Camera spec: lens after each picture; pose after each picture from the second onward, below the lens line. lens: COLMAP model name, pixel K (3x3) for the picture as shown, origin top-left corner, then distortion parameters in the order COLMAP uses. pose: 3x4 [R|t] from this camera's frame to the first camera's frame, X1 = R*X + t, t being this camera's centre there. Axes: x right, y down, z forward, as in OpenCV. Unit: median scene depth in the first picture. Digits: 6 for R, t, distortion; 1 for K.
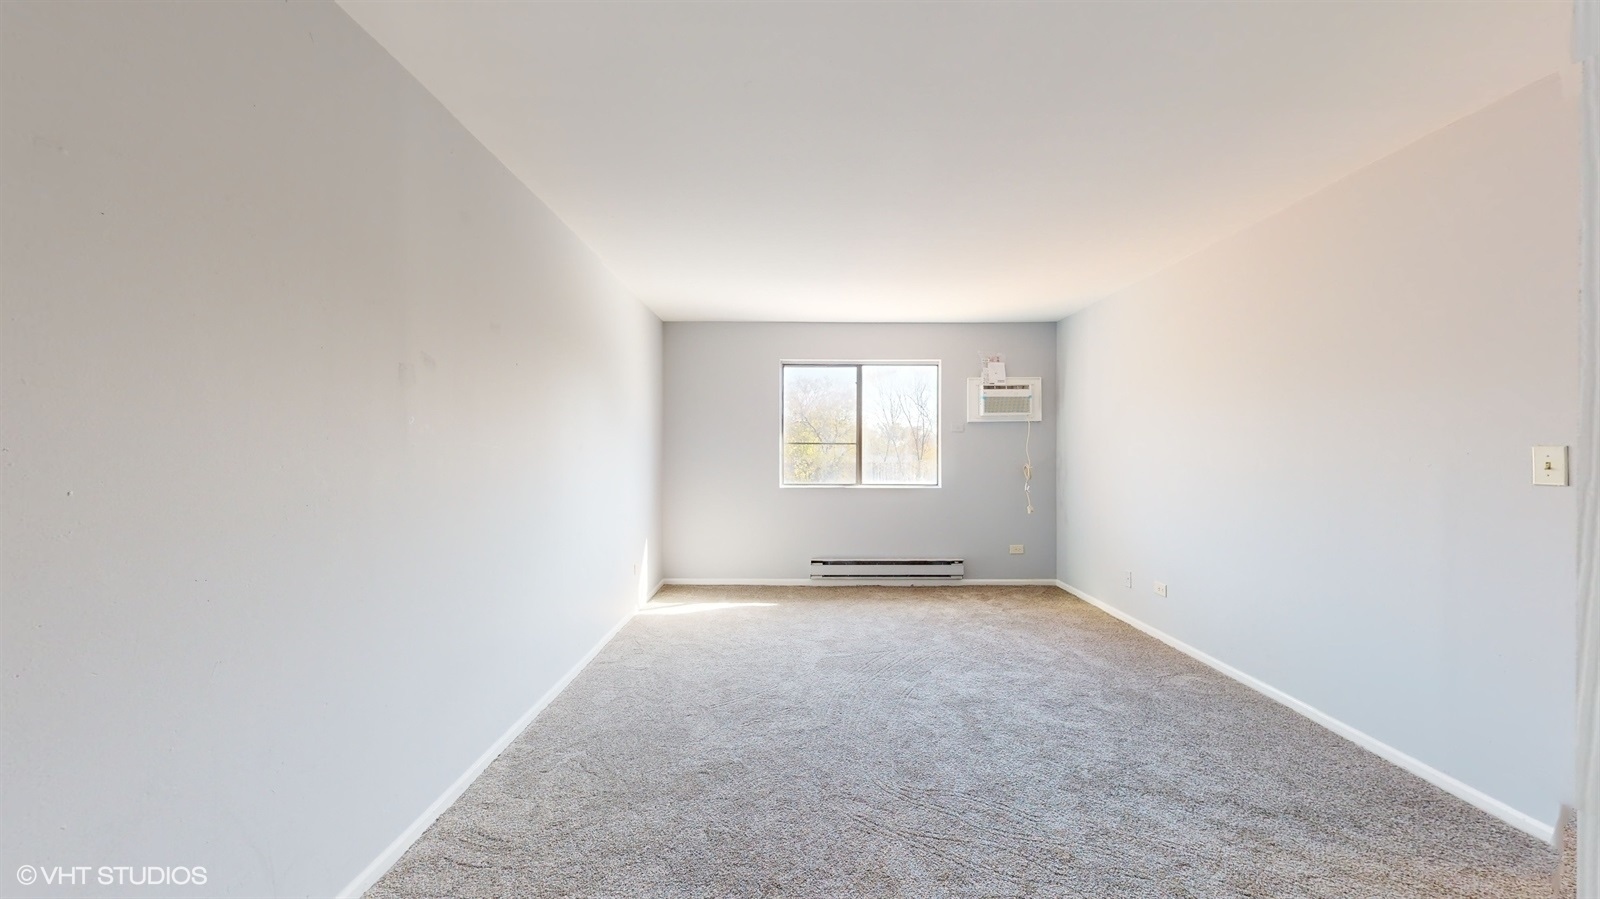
lens RADIAL K [[590.0, 0, 797.1], [0, 590.0, 452.8], [0, 0, 1]] dist [0.000759, -0.000188]
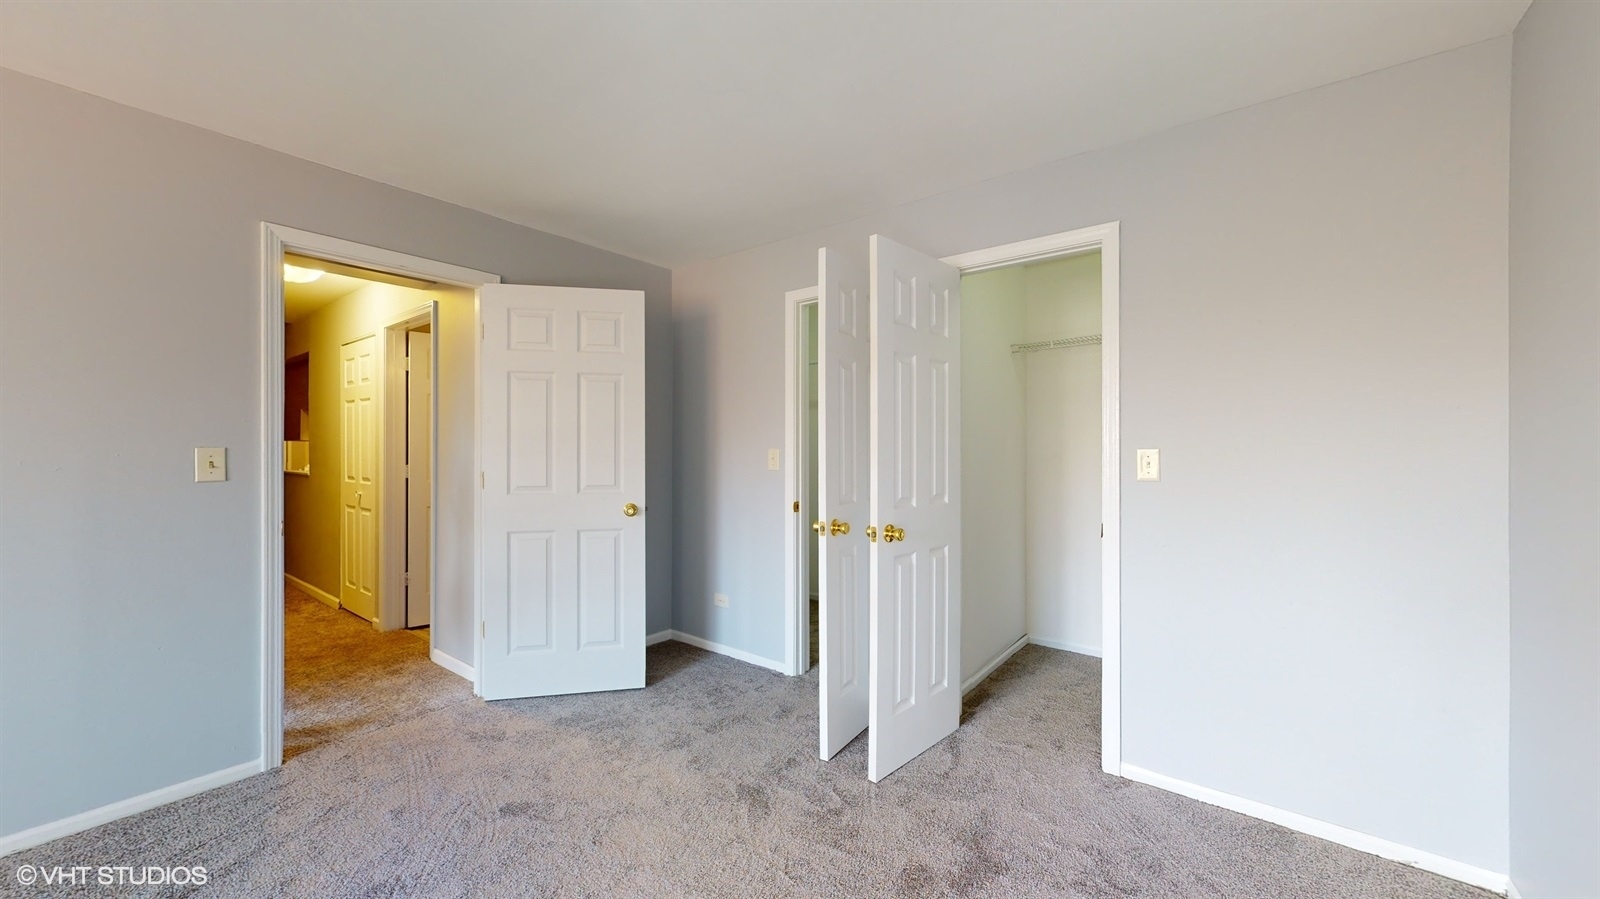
lens RADIAL K [[590.0, 0, 798.4], [0, 590.0, 451.9], [0, 0, 1]] dist [0.000759, -0.000188]
pose [[-0.790636, 0.001221, 0.612285, -0.358086], [0.001324, 0.999999, -0.000284, -0.000846], [-0.612285, 0.000586, -0.790637, 1.216484]]
